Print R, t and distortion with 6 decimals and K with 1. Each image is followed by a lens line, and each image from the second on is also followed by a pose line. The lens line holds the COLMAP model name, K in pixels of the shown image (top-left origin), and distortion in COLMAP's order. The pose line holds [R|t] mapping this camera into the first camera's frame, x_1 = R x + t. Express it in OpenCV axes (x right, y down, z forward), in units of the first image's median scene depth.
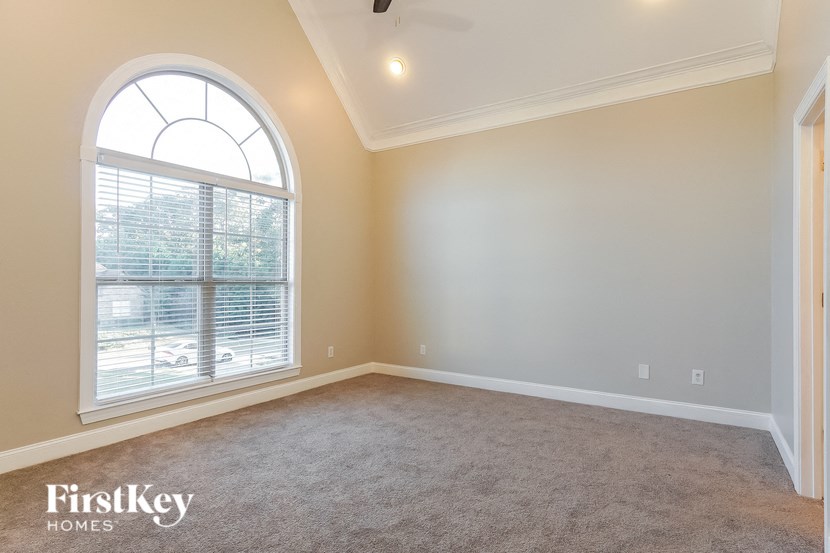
lens RADIAL K [[442.8, 0, 421.9], [0, 442.8, 277.9], [0, 0, 1]] dist [-0.012126, 0.006203]
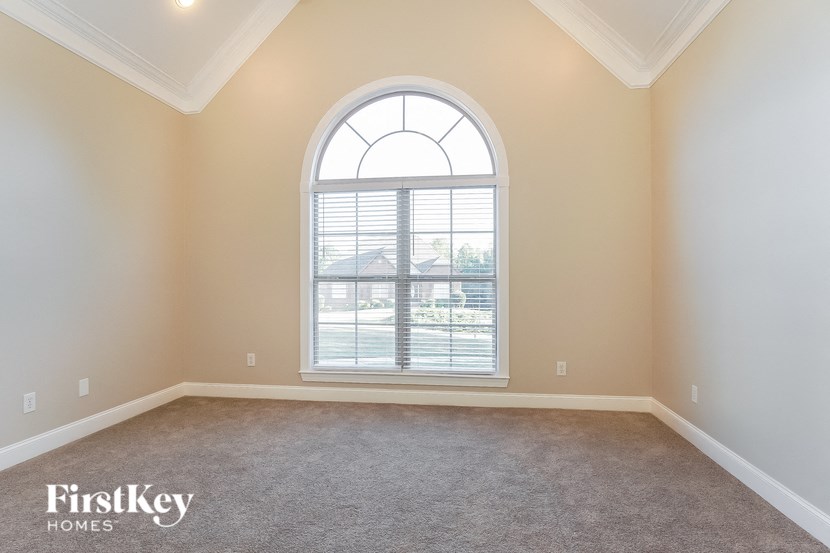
lens RADIAL K [[442.8, 0, 414.4], [0, 442.8, 275.3], [0, 0, 1]] dist [-0.012126, 0.006203]
pose [[0.423528, -0.011510, -0.905810, 0.508588], [0.008641, 0.999925, -0.008665, 0.009402], [0.905842, -0.004157, 0.423595, 0.563257]]
